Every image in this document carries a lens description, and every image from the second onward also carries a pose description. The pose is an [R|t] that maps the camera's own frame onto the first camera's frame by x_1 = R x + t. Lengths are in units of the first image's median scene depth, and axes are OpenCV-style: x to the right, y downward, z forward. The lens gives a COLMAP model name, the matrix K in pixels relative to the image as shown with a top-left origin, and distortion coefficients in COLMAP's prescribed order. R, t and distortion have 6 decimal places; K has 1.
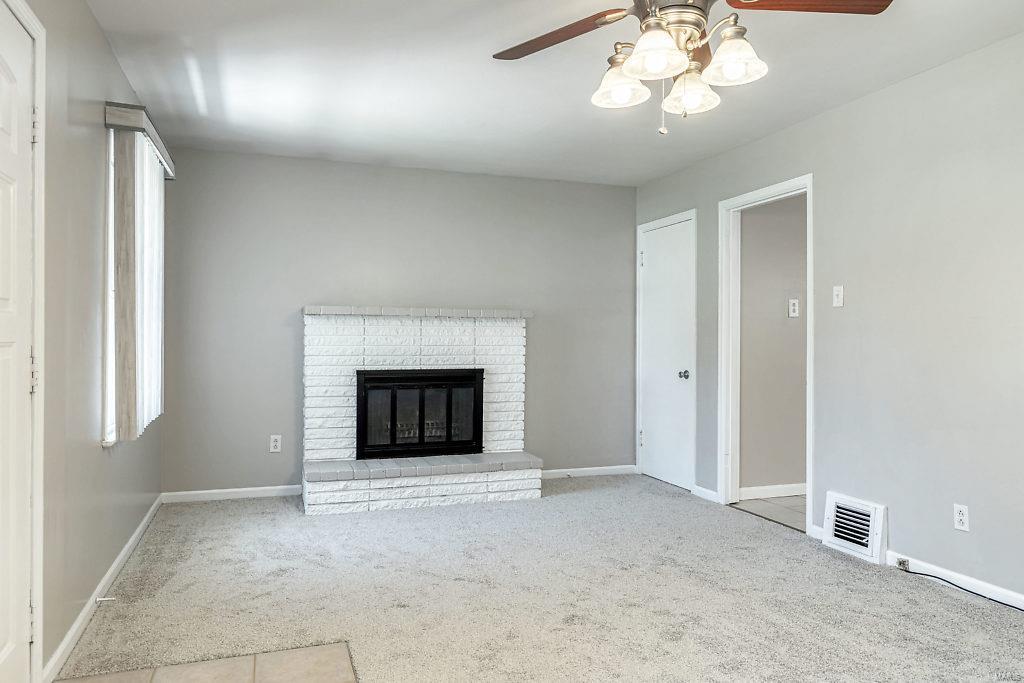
lens RADIAL K [[698.0, 0, 512.8], [0, 698.0, 333.1], [0, 0, 1]] dist [0.000424, 0.002439]
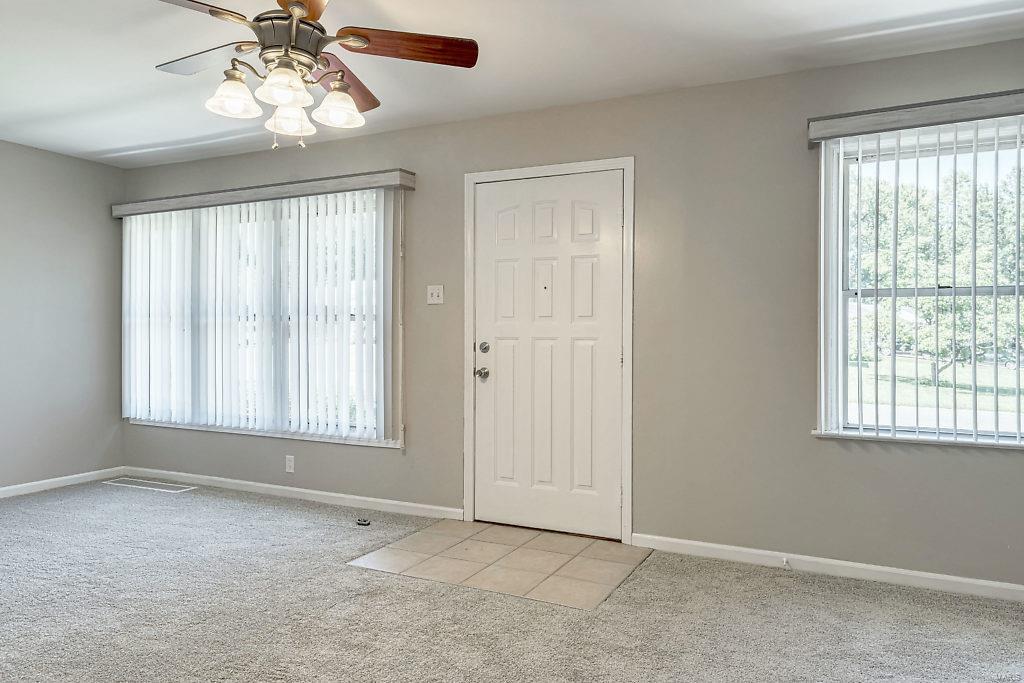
lens RADIAL K [[698.0, 0, 512.8], [0, 698.0, 333.1], [0, 0, 1]] dist [0.000424, 0.002439]
pose [[-0.714689, -0.017396, -0.699226, 0.331957], [-0.010325, 0.999844, -0.014322, 0.013147], [0.699366, -0.003017, -0.714757, 0.906939]]
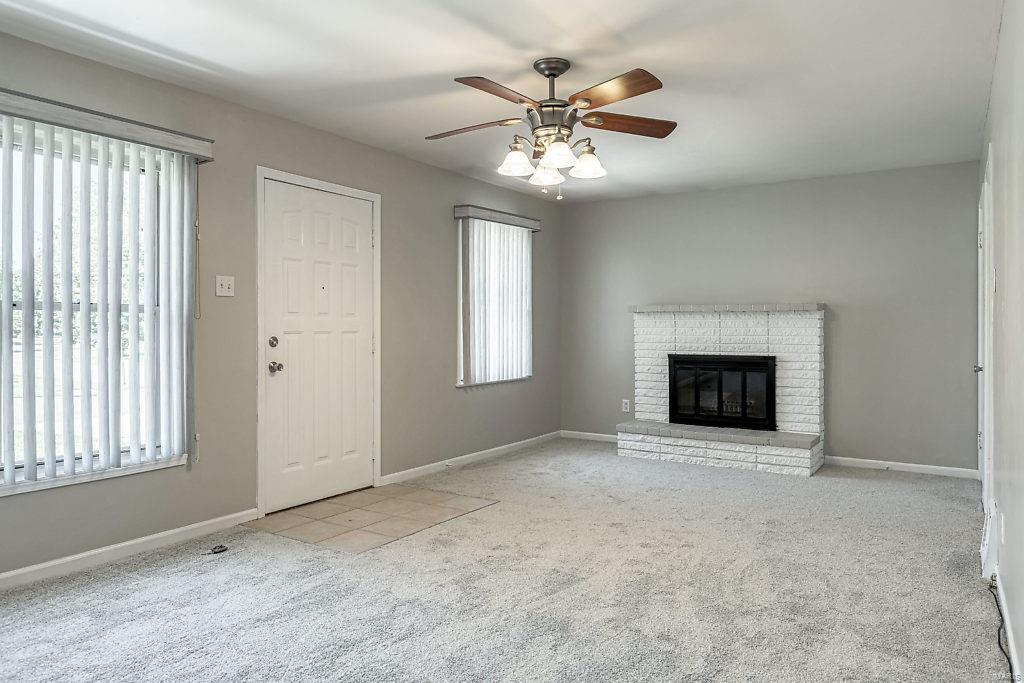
lens RADIAL K [[689.9, 0, 509.9], [0, 689.9, 325.2], [0, 0, 1]] dist [0.000794, 0.001448]
pose [[0.603284, -0.009880, -0.797466, 0.622681], [0.006833, 0.999951, -0.007220, 0.006390], [0.797497, -0.001094, 0.603321, -0.013866]]
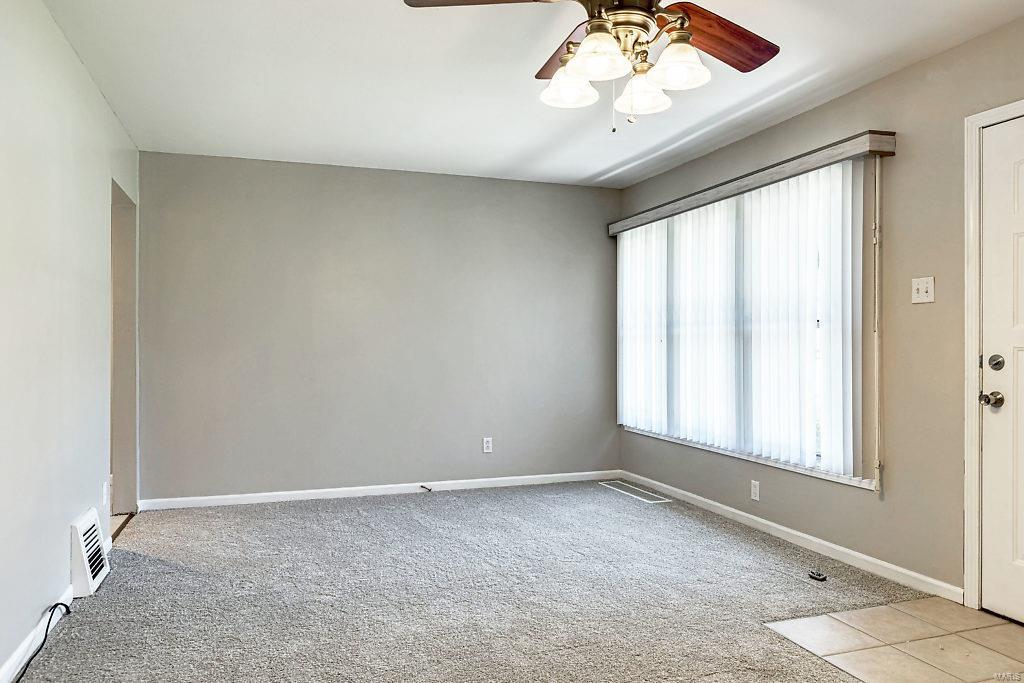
lens RADIAL K [[708.7, 0, 515.5], [0, 708.7, 346.5], [0, 0, 1]] dist [-0.003827, 0.003977]
pose [[-0.999917, -0.012166, 0.004268, 0.163339], [-0.012170, 0.999925, -0.000948, 0.010849], [-0.004256, -0.001000, -0.999990, 0.872643]]
